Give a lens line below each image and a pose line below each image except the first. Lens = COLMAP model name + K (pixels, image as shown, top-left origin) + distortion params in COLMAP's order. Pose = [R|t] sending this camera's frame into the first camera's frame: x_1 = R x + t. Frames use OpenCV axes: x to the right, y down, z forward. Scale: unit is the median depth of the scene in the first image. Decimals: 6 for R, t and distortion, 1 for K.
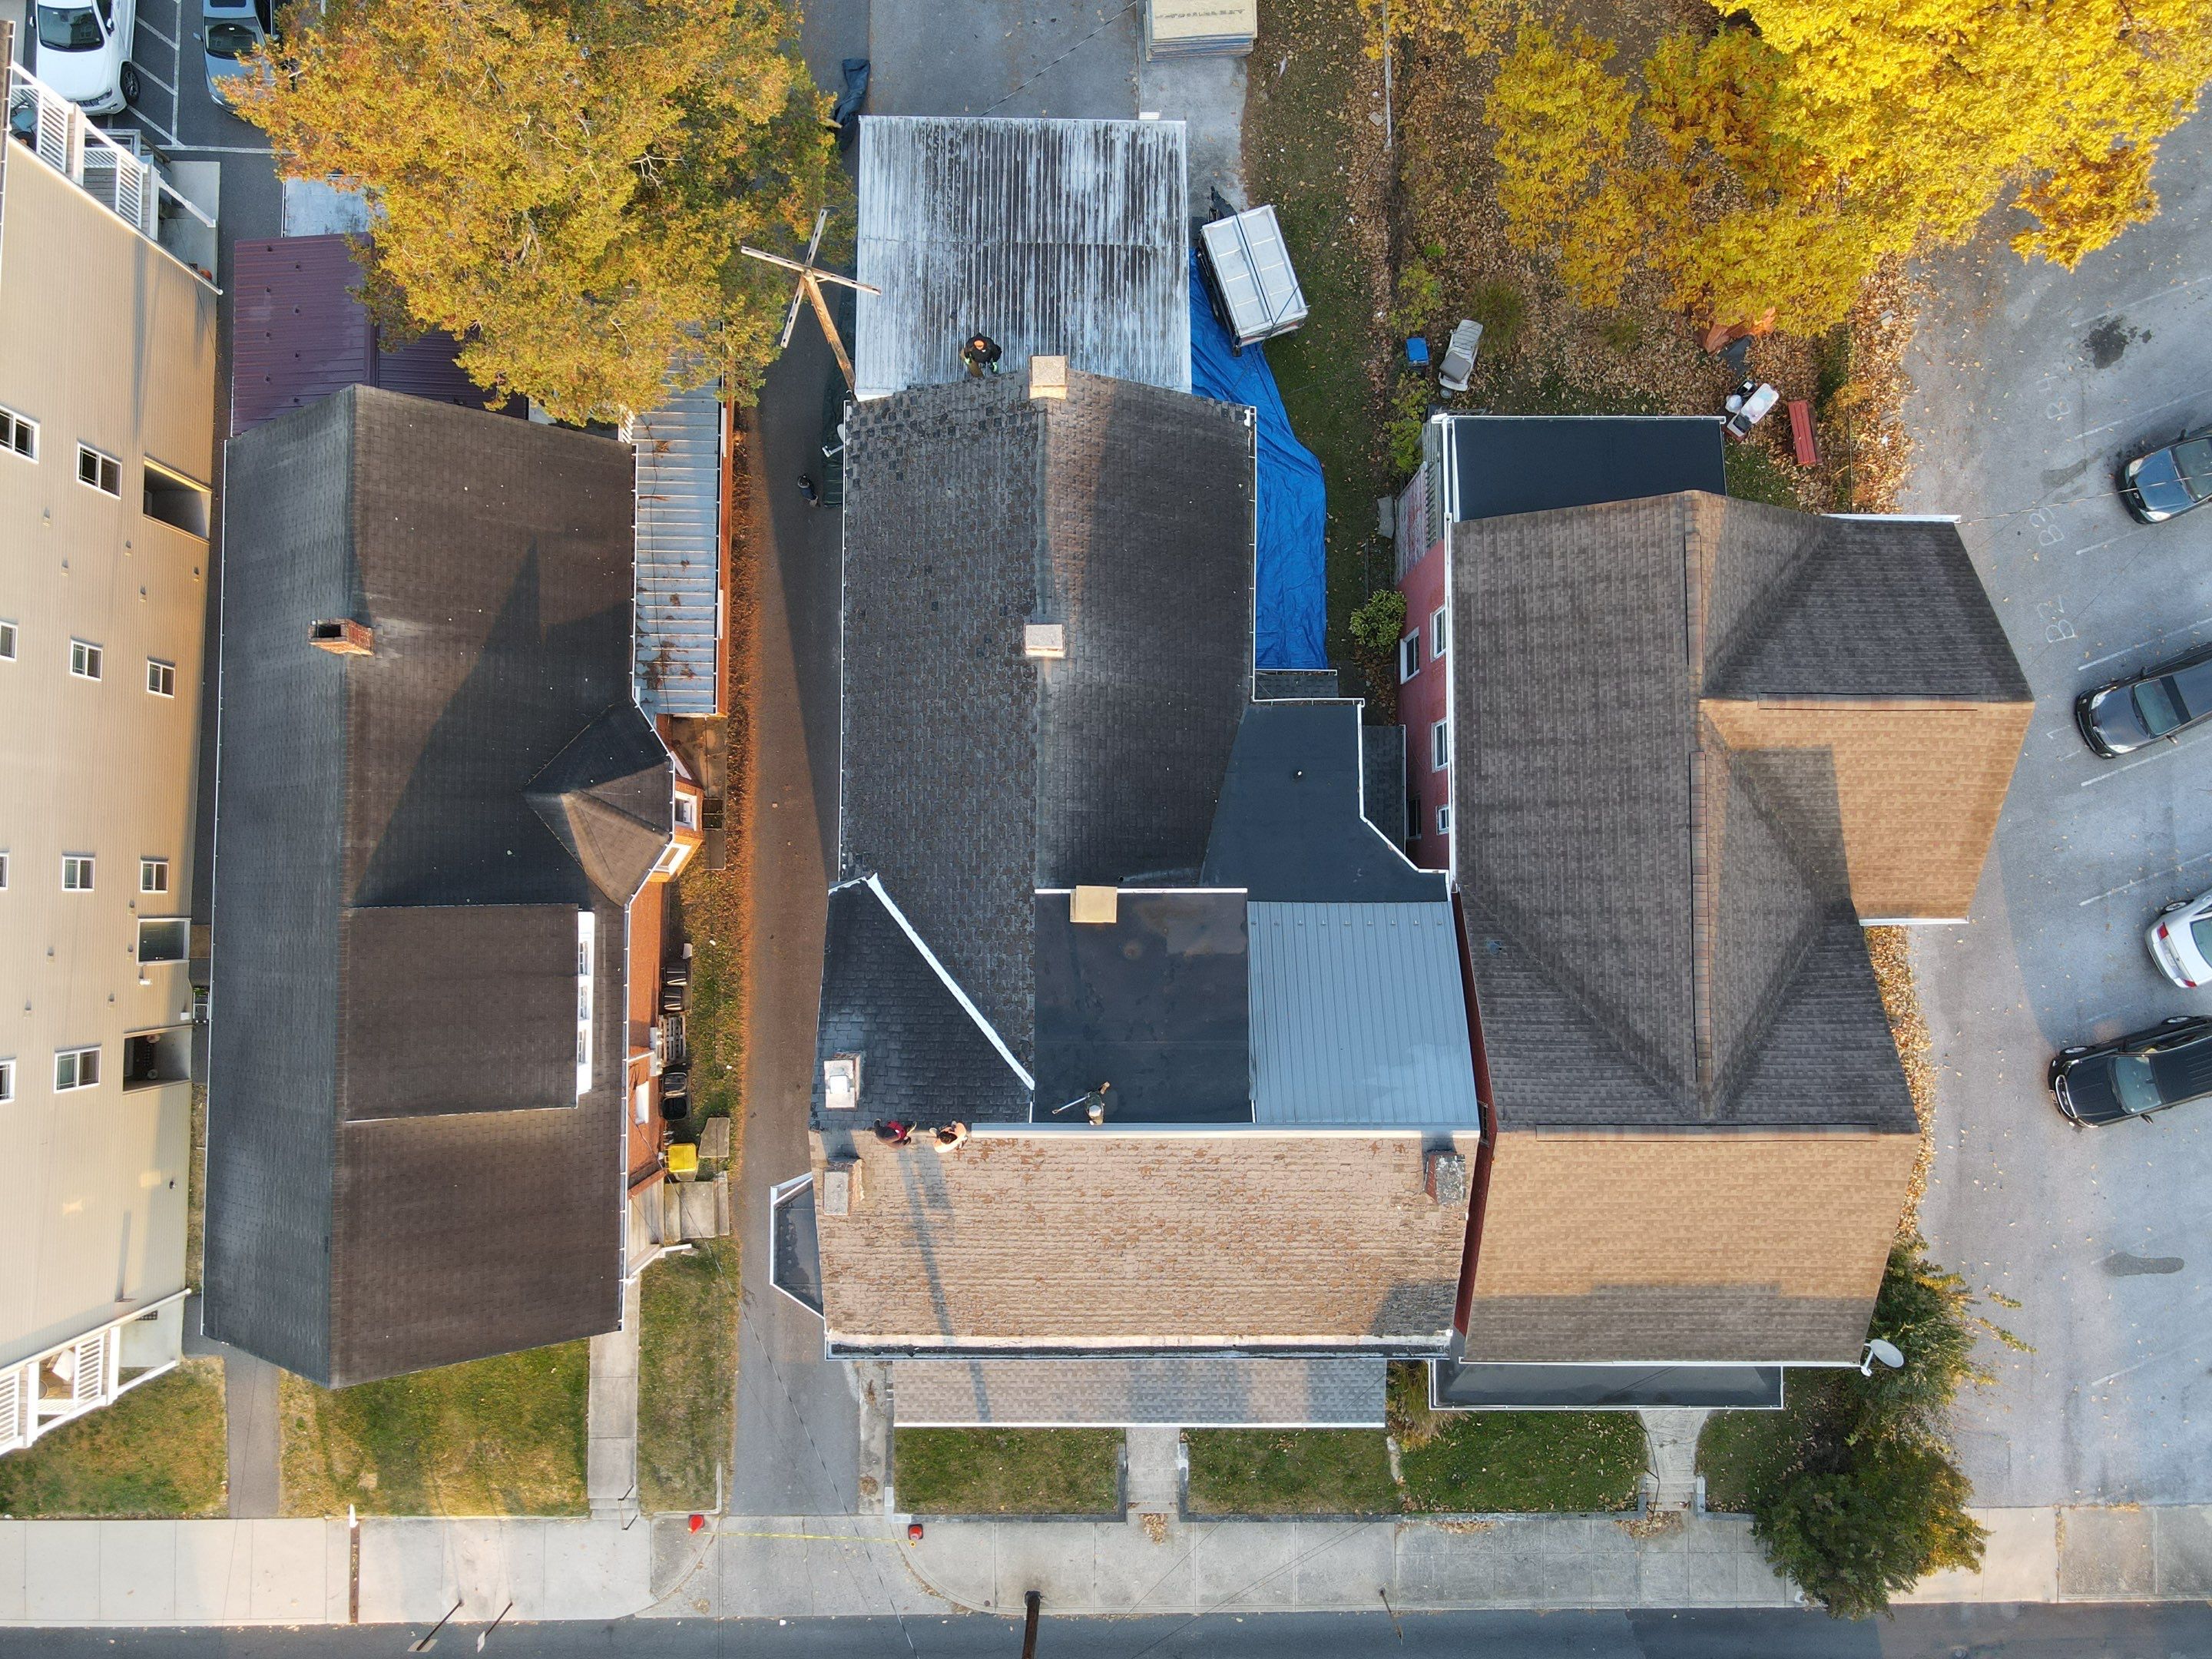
lens RADIAL K [[1617.1, 0, 1098.1], [0, 1617.1, 832.5], [0, 0, 1]] dist [0.015375, 0.001042]
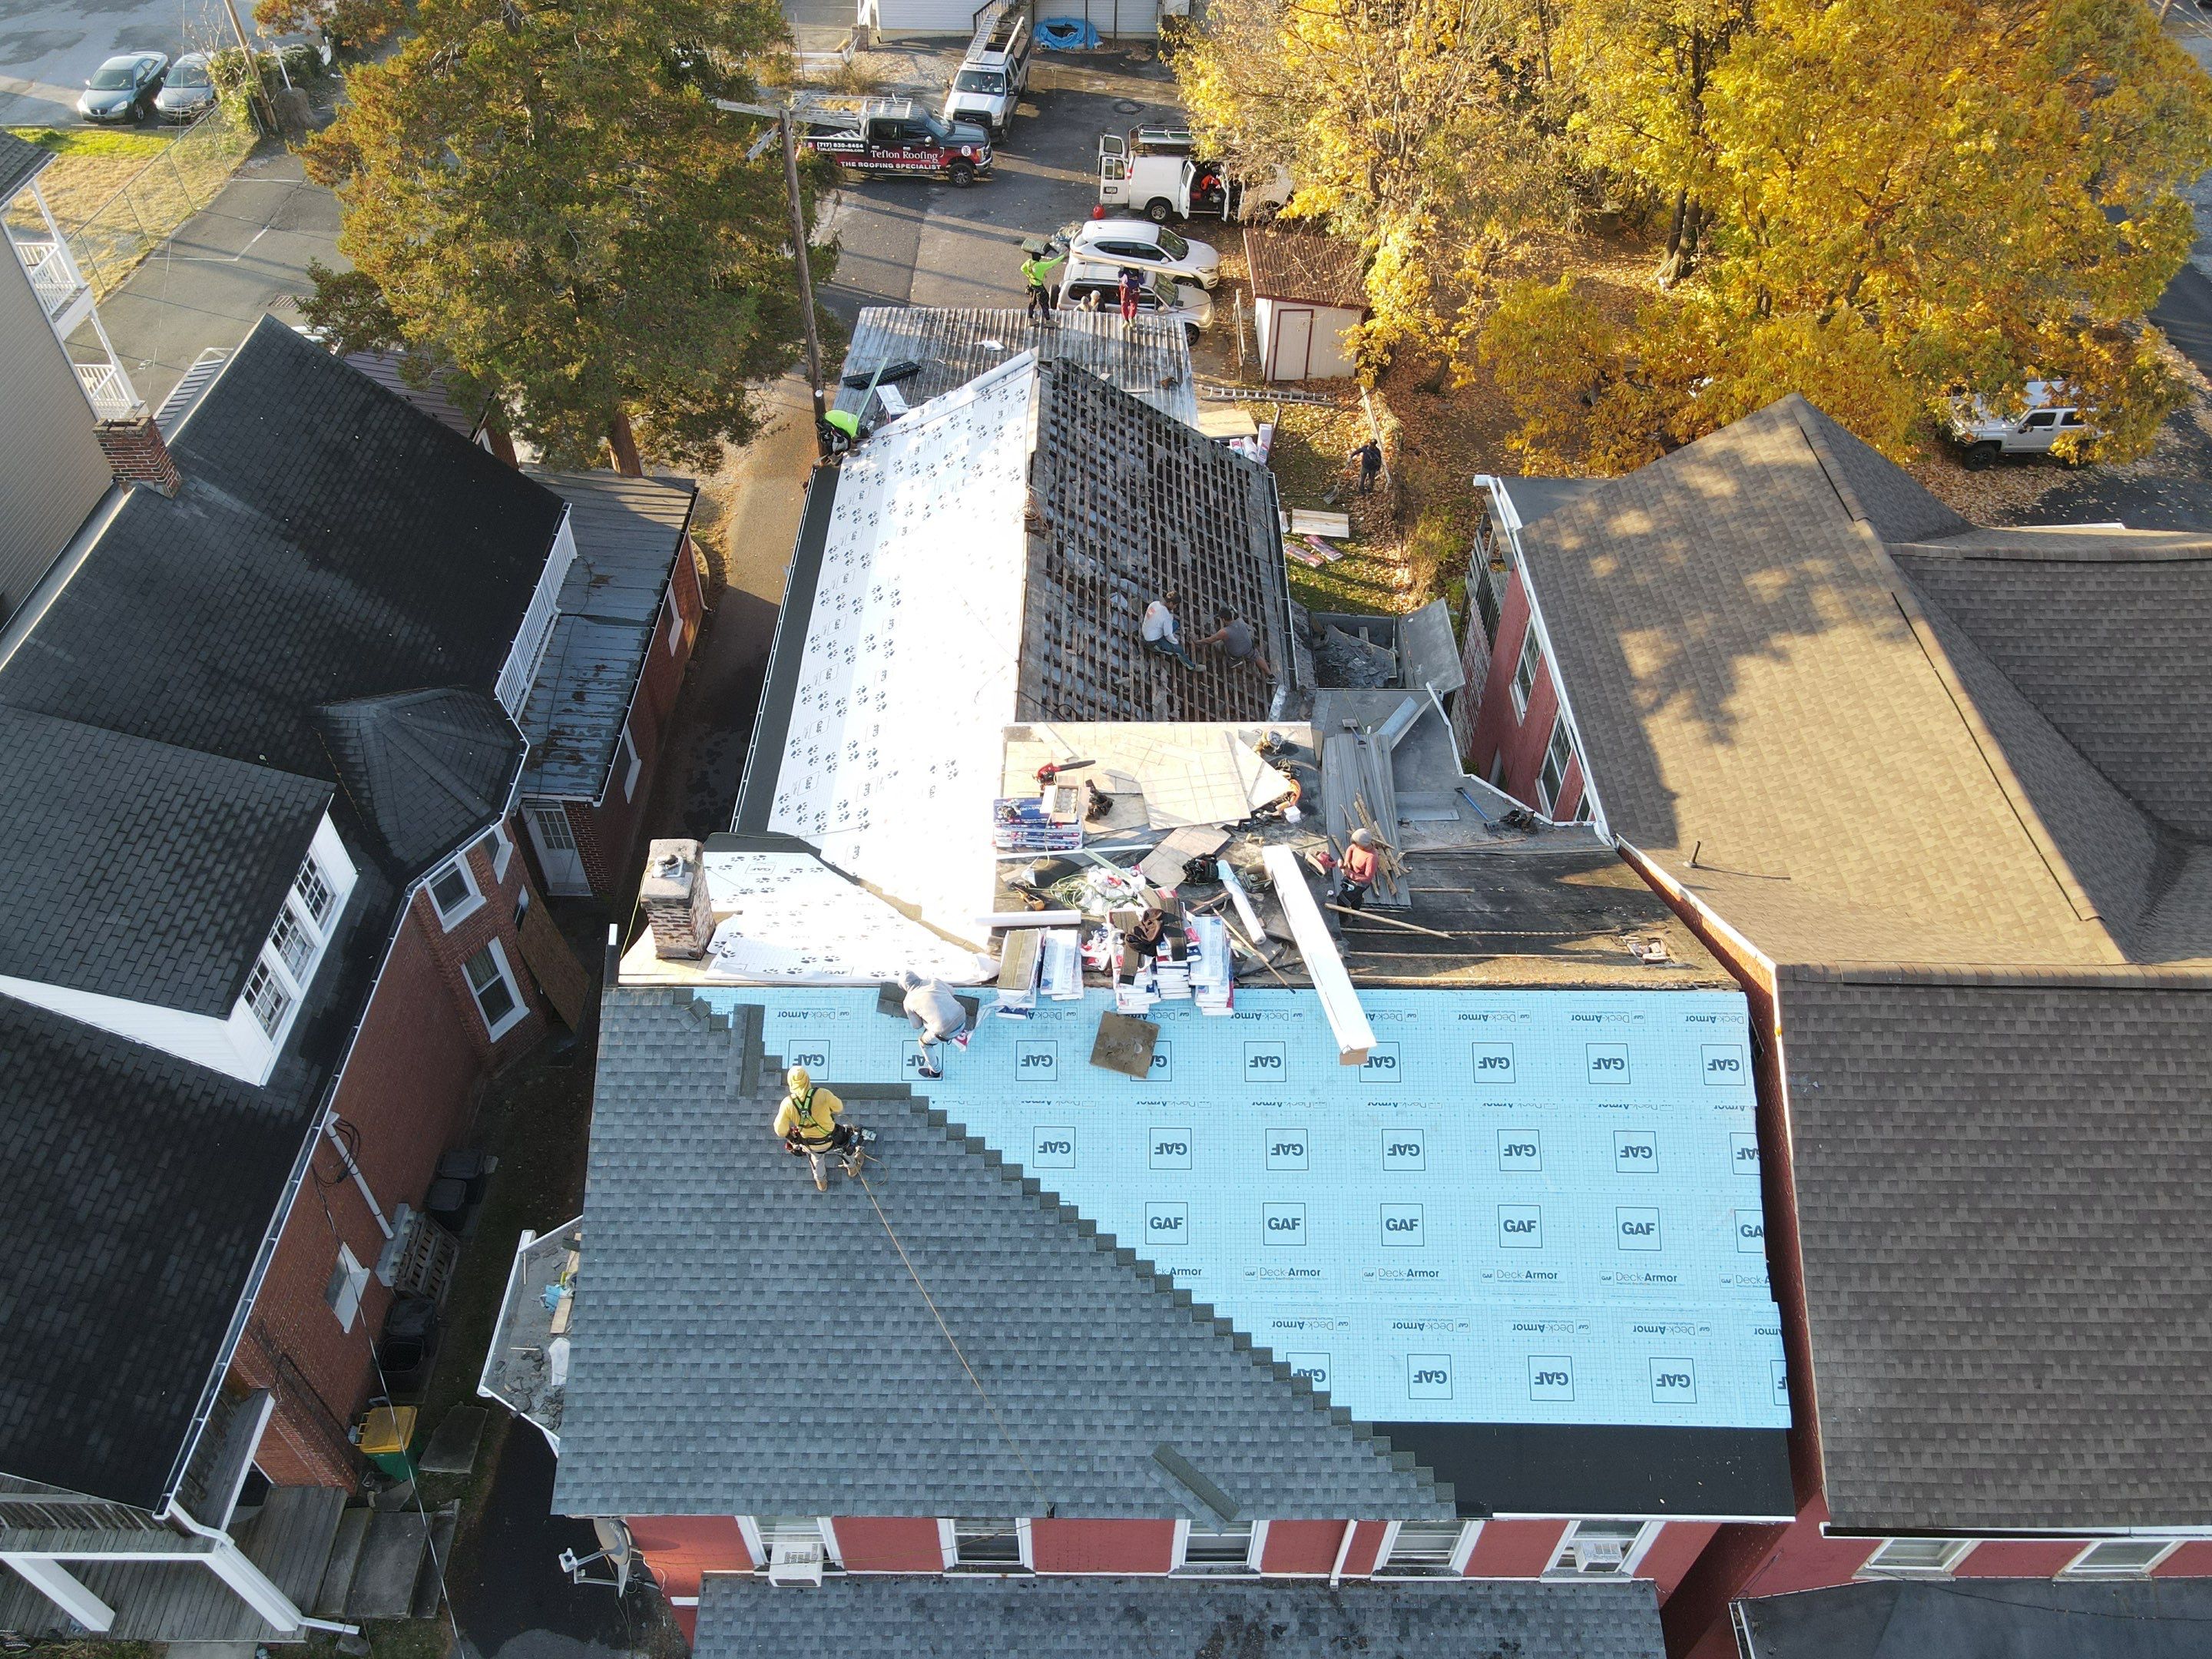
lens RADIAL K [[1617.1, 0, 1096.8], [0, 1617.1, 832.4], [0, 0, 1]] dist [0.015375, 0.001042]
pose [[0.999972, -0.004596, -0.005921, 0.004422], [-0.000478, 0.749198, -0.662346, 0.474315], [0.007480, 0.662330, 0.749175, 0.462035]]
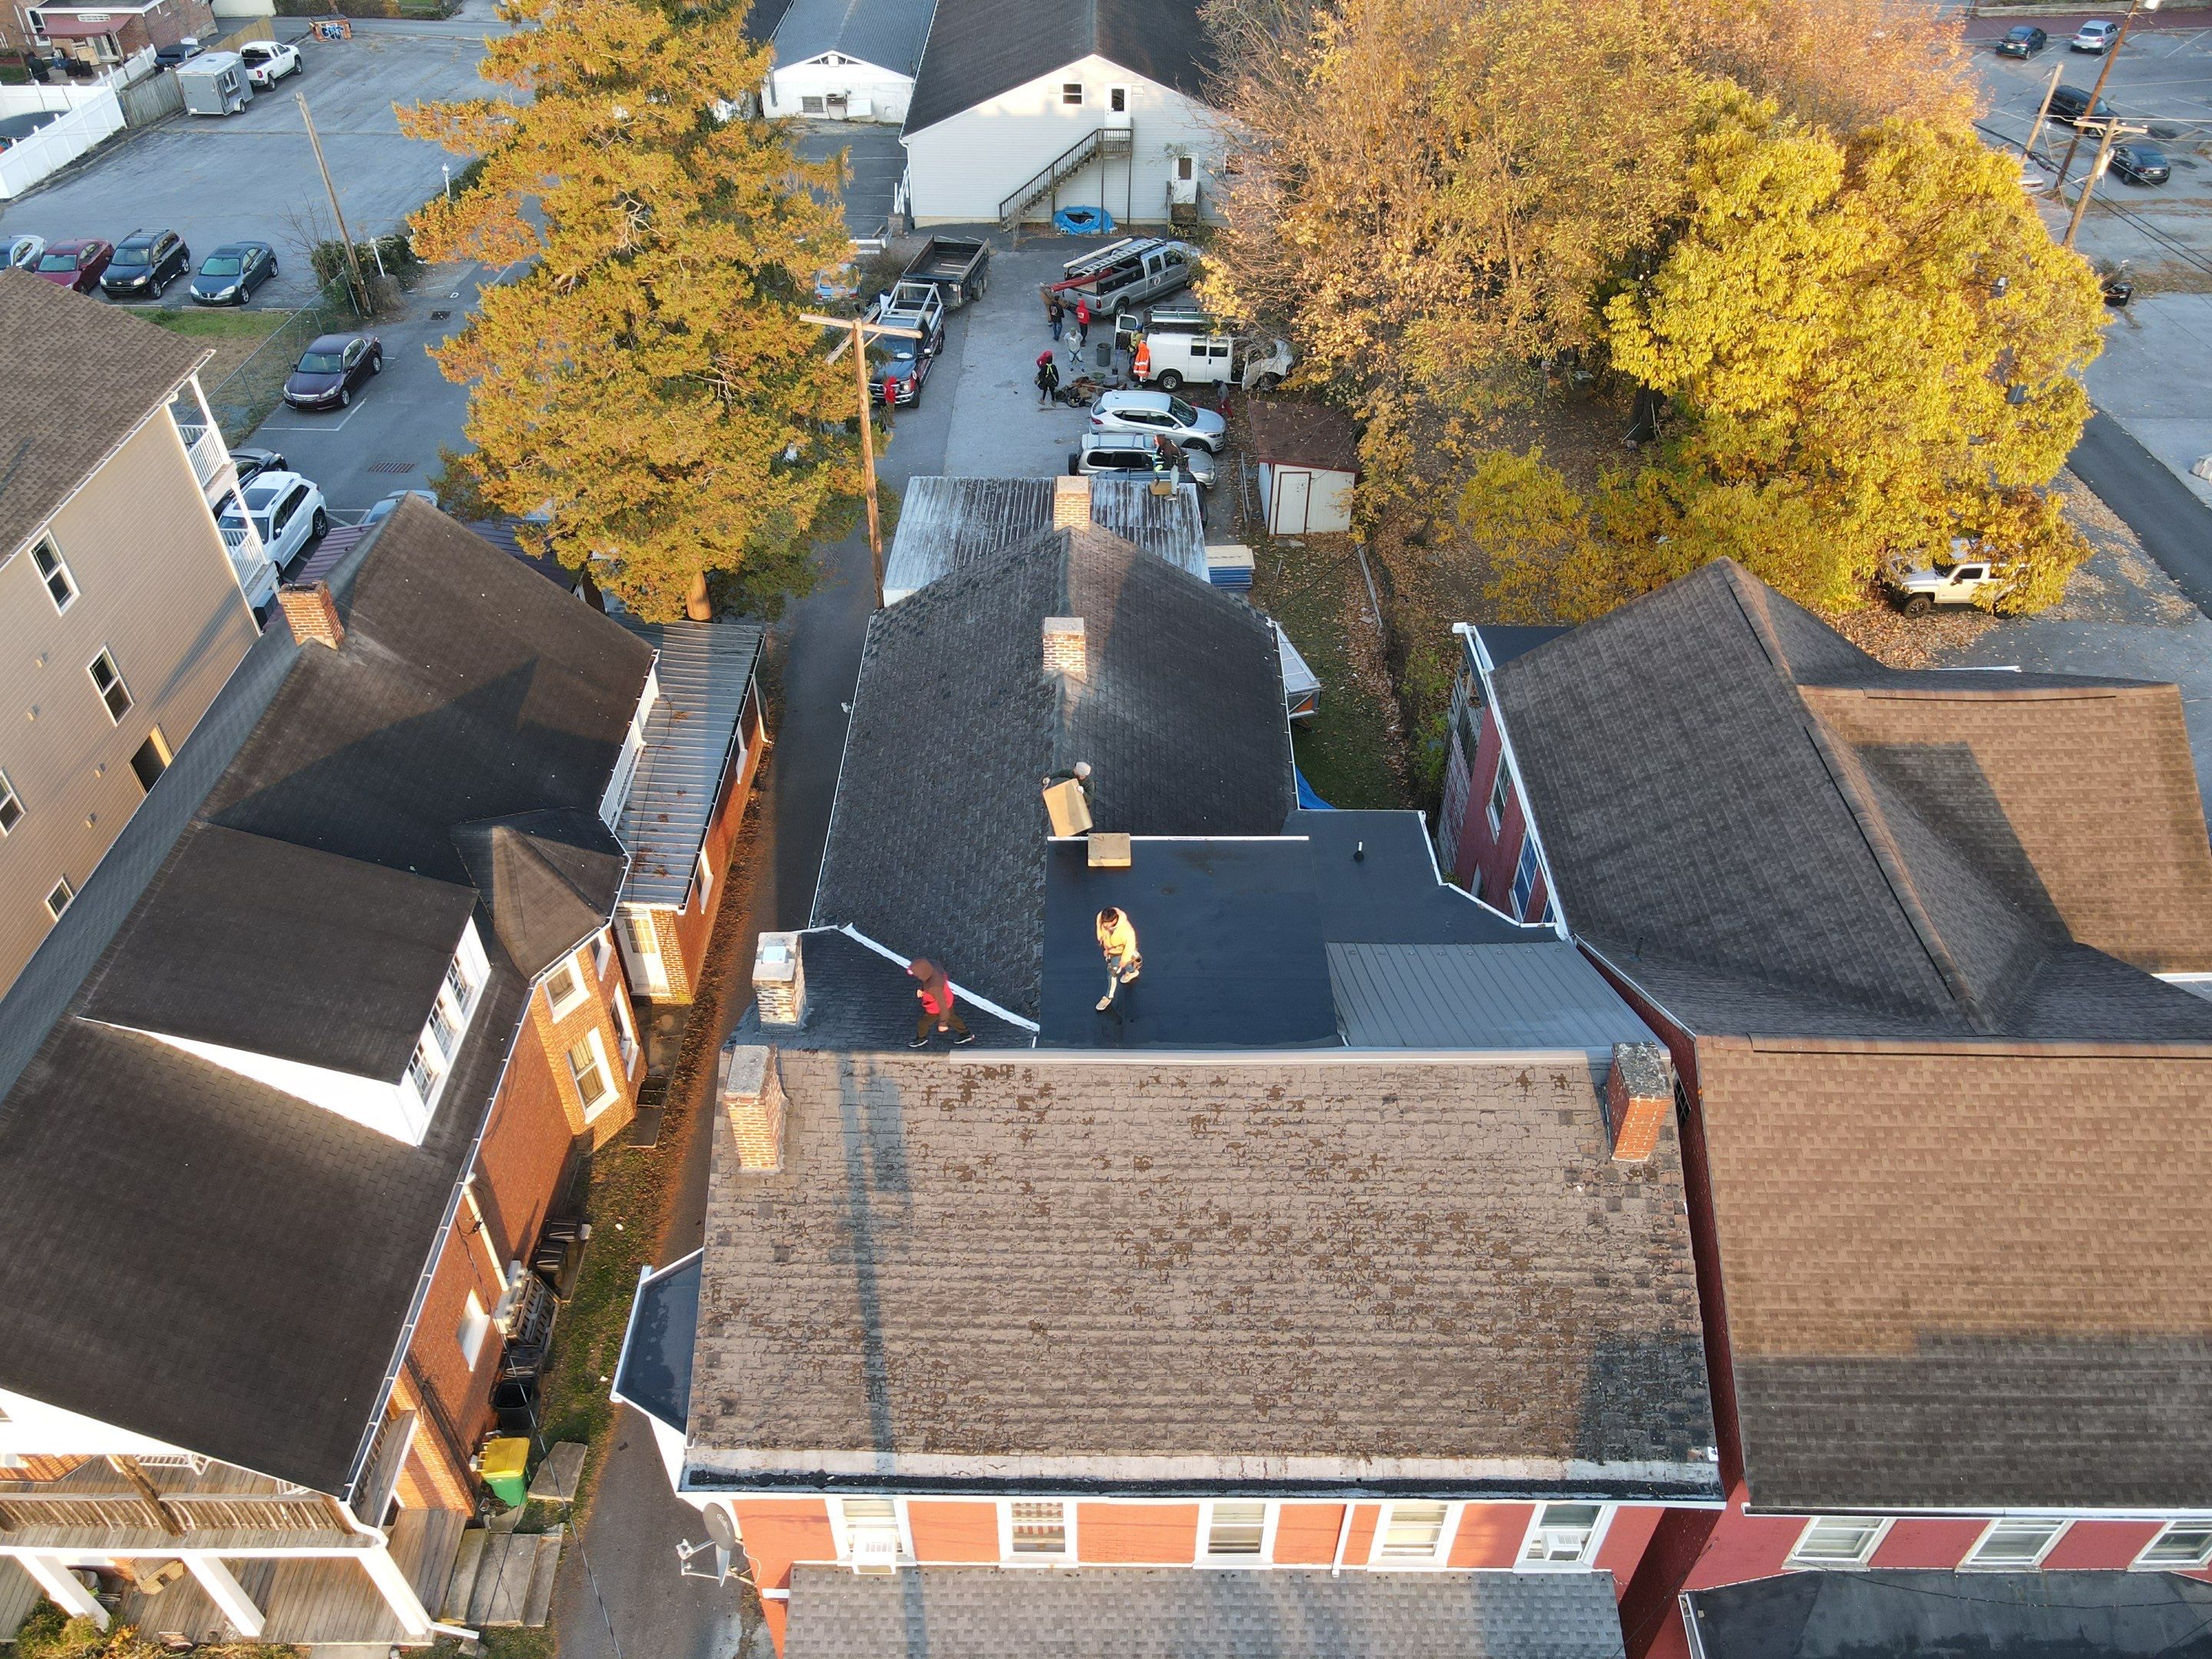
lens RADIAL K [[1617.1, 0, 1097.9], [0, 1617.1, 833.9], [0, 0, 1]] dist [0.015375, 0.001042]
pose [[0.999938, -0.006040, -0.009354, -0.005411], [-0.002534, 0.694589, -0.719402, 0.556673], [0.010843, 0.719381, 0.694531, 0.390088]]
